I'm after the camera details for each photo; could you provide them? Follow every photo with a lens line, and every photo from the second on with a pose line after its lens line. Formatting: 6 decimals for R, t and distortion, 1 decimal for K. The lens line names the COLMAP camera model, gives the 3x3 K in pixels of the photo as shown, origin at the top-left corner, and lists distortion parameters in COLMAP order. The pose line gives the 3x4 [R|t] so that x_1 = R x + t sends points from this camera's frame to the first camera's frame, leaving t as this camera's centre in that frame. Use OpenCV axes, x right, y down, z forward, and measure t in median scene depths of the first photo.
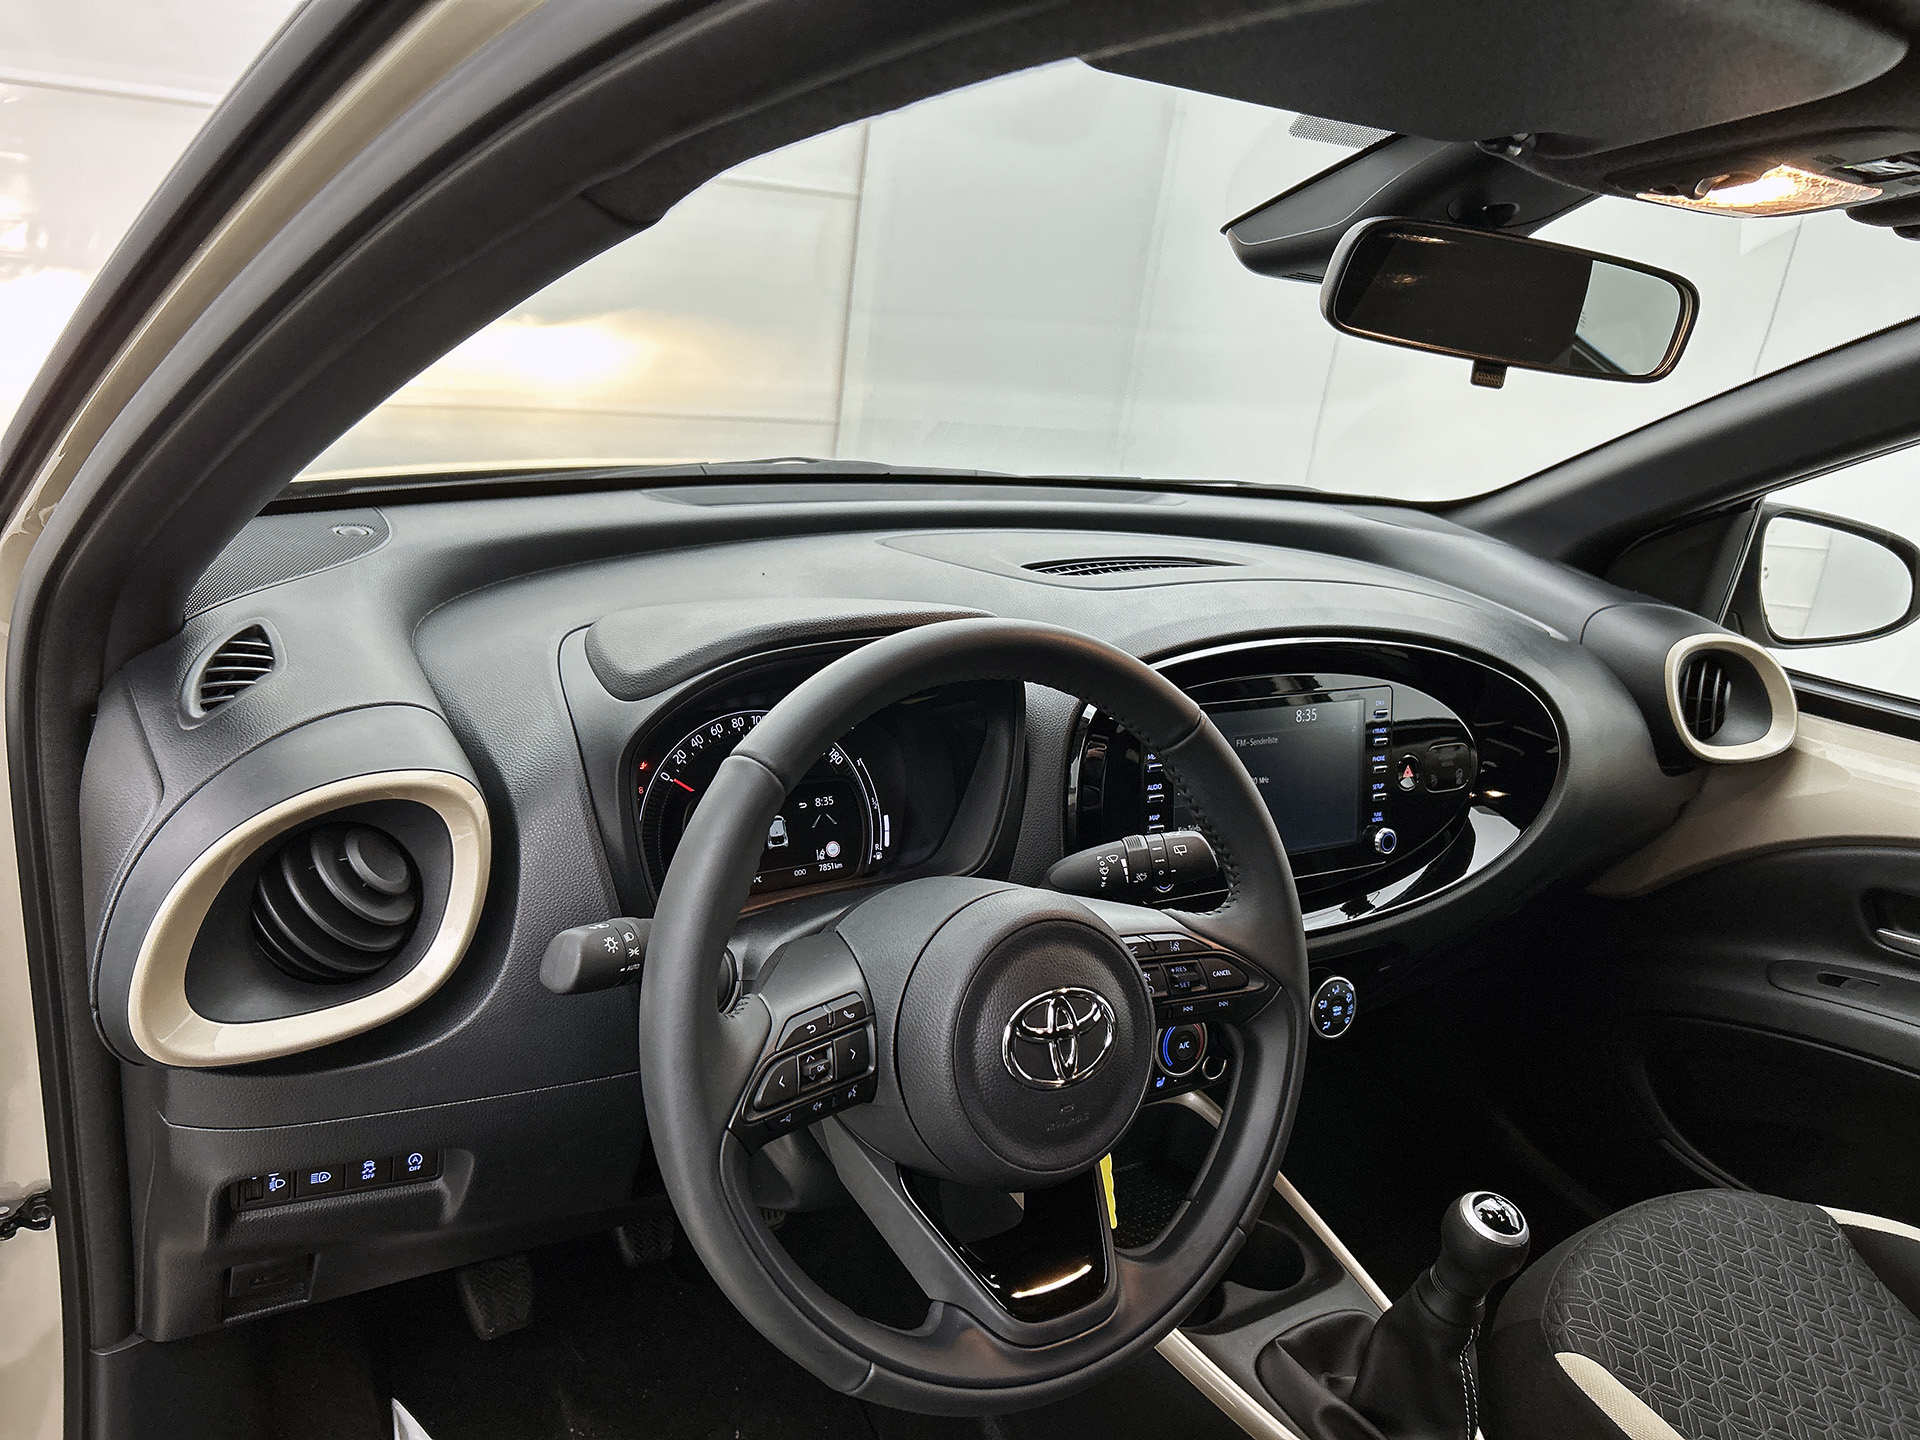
lens RADIAL K [[1478.6, 0, 955.5], [0, 1478.6, 747.9], [0, 0, 1]] dist [0.008238, 0.000015]
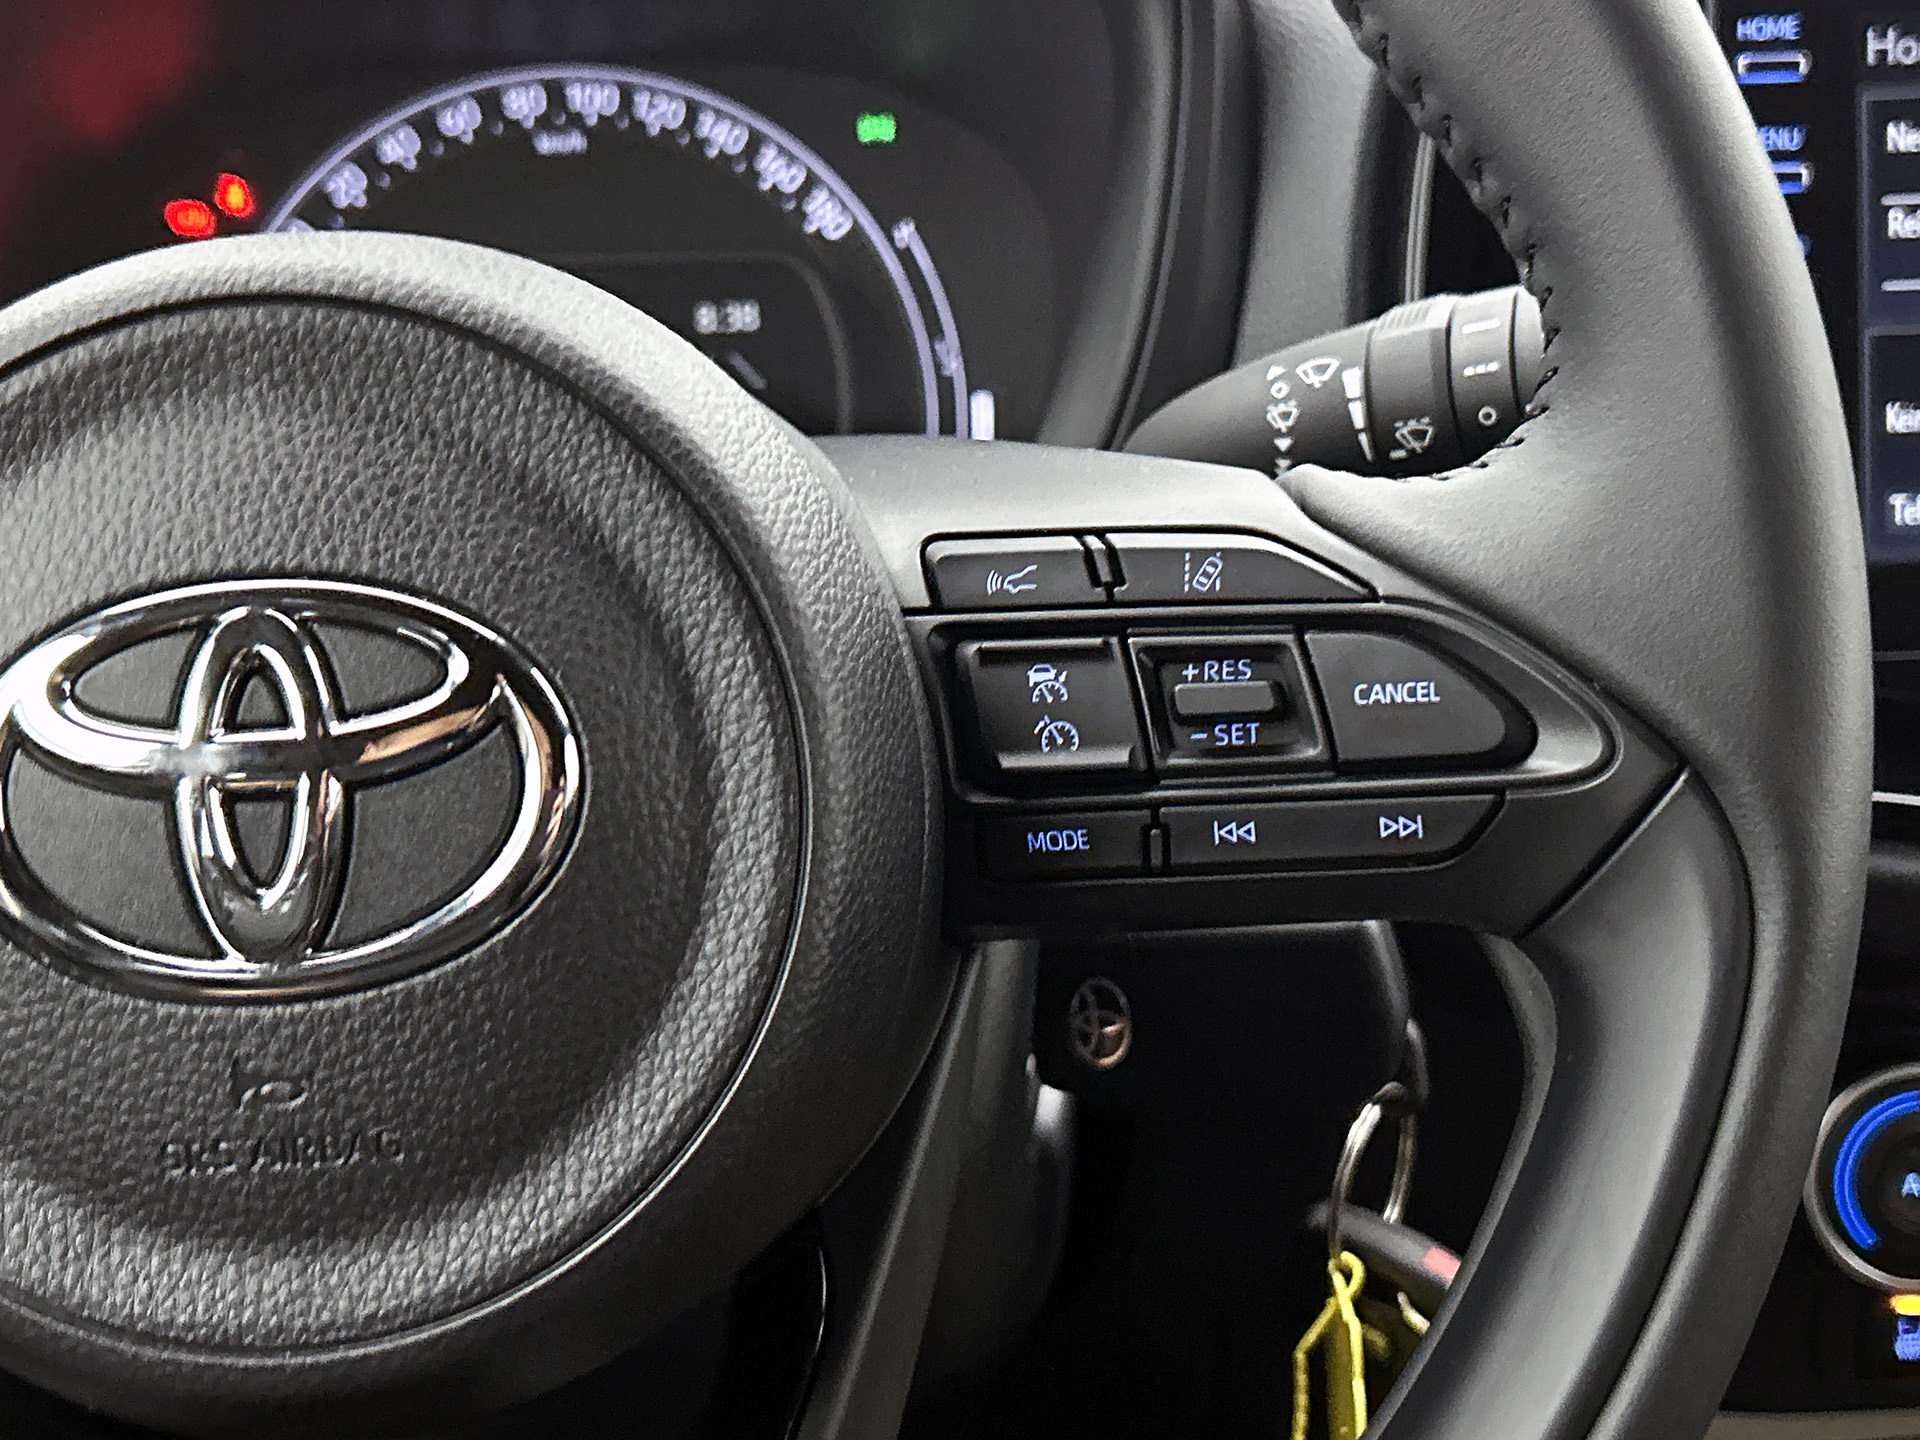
lens RADIAL K [[2482.8, 0, 986.6], [0, 2482.8, 741.9], [0, 0, 1]] dist [0.220885, -0.809901]
pose [[0.861496, 0.032370, -0.506731, 0.251768], [-0.038508, 0.999257, -0.001636, 0.127403], [0.506302, 0.020922, 0.862103, 0.498507]]
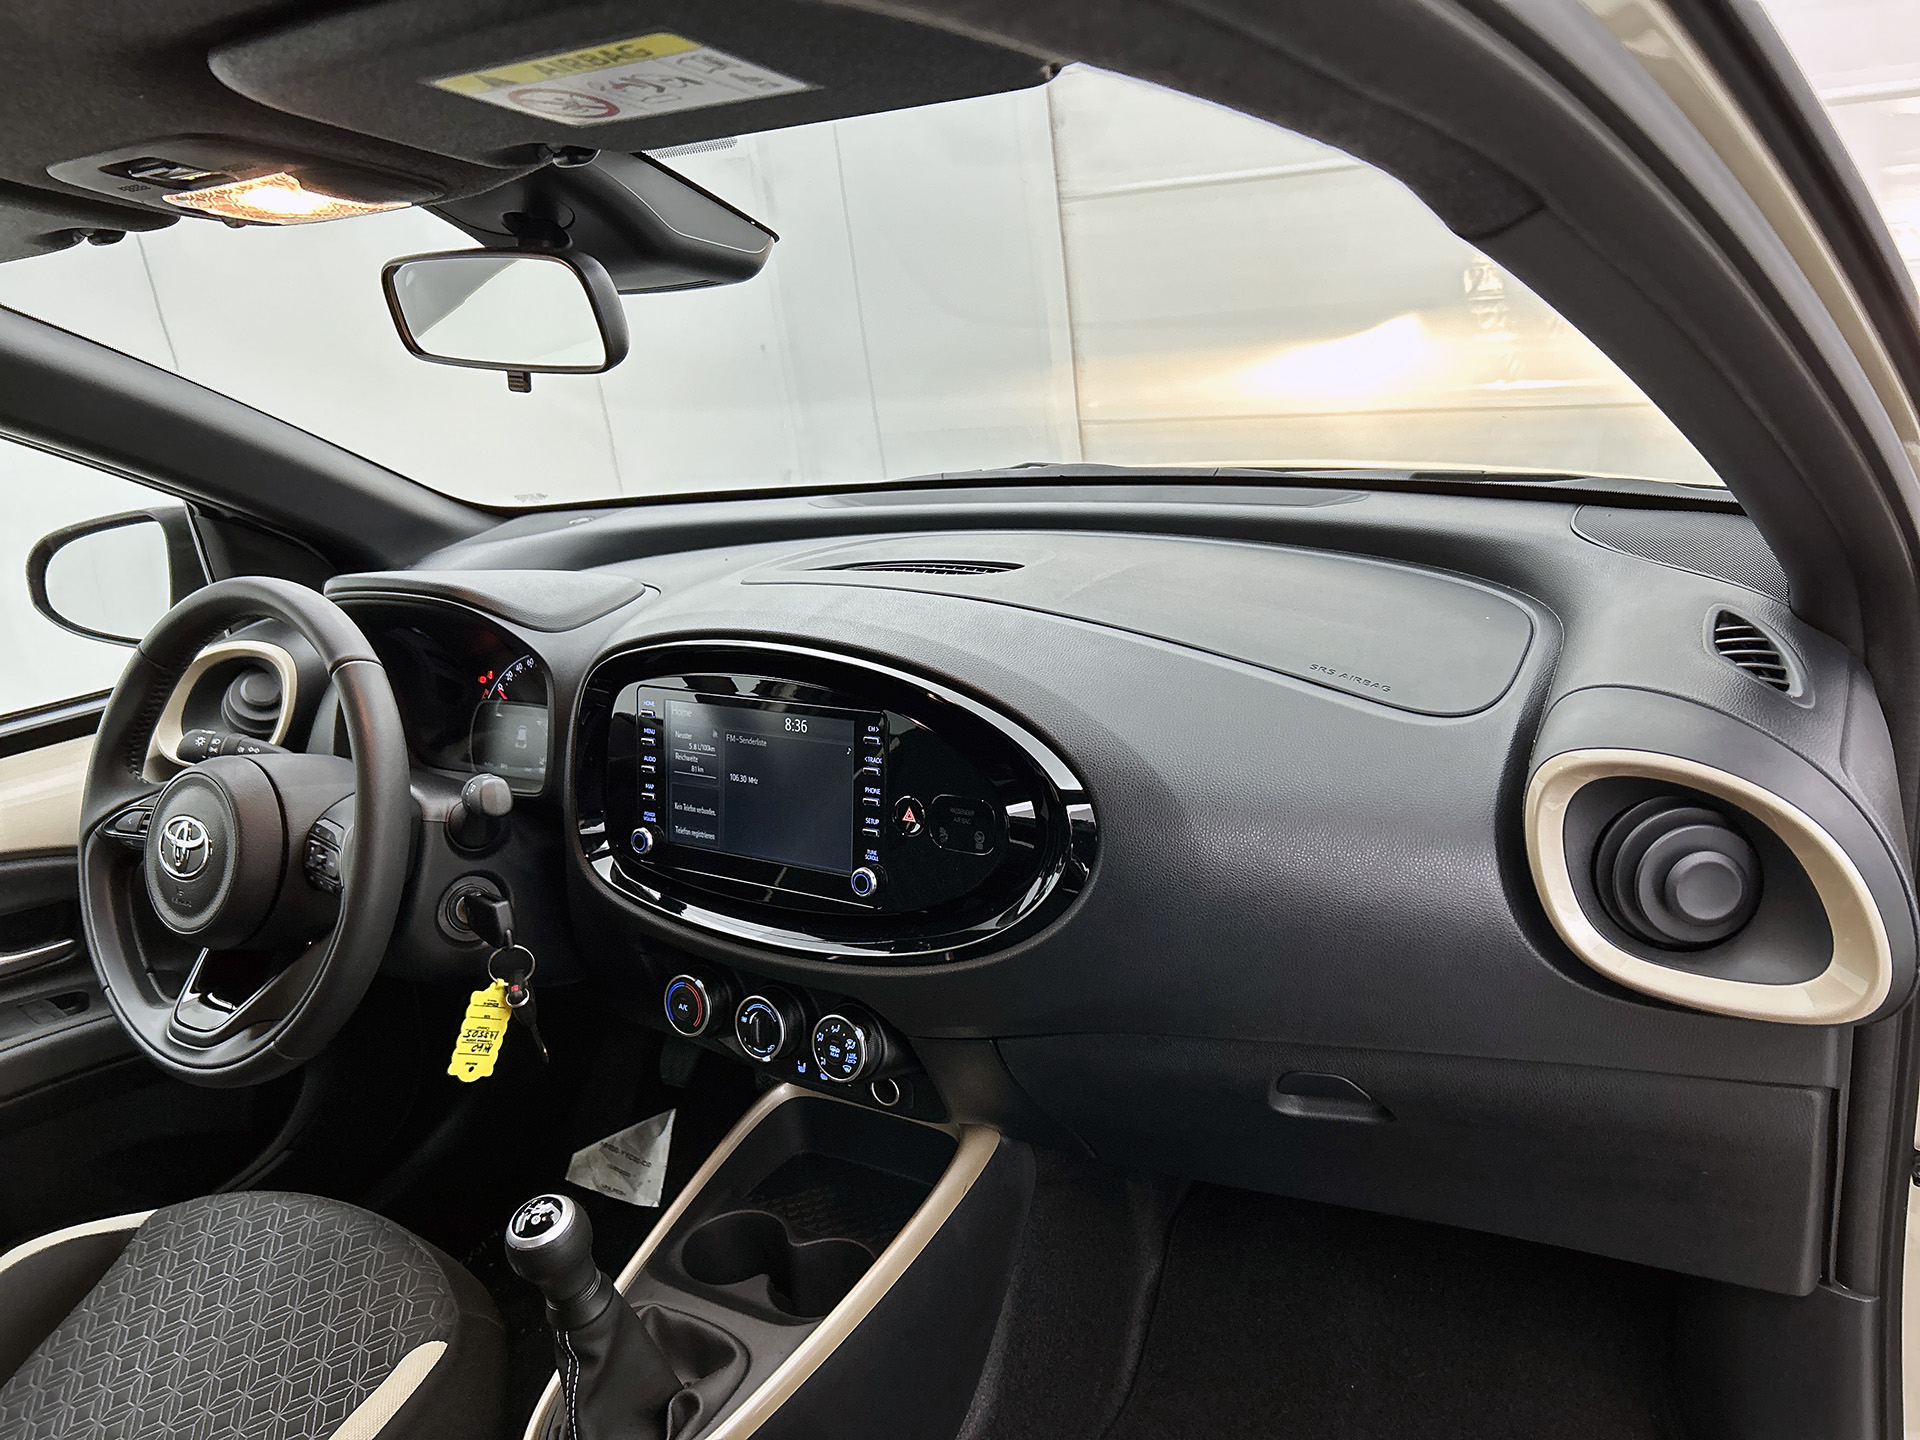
lens RADIAL K [[1472.1, 0, 960.0], [0, 1472.1, 720.0], [0, 0, 1]] dist [0.000887, 0.003163]
pose [[0.393532, 0.134258, -0.909454, 1.219904], [-0.152028, 0.985162, 0.079650, -0.124305], [0.906653, 0.106917, 0.408104, 0.747489]]
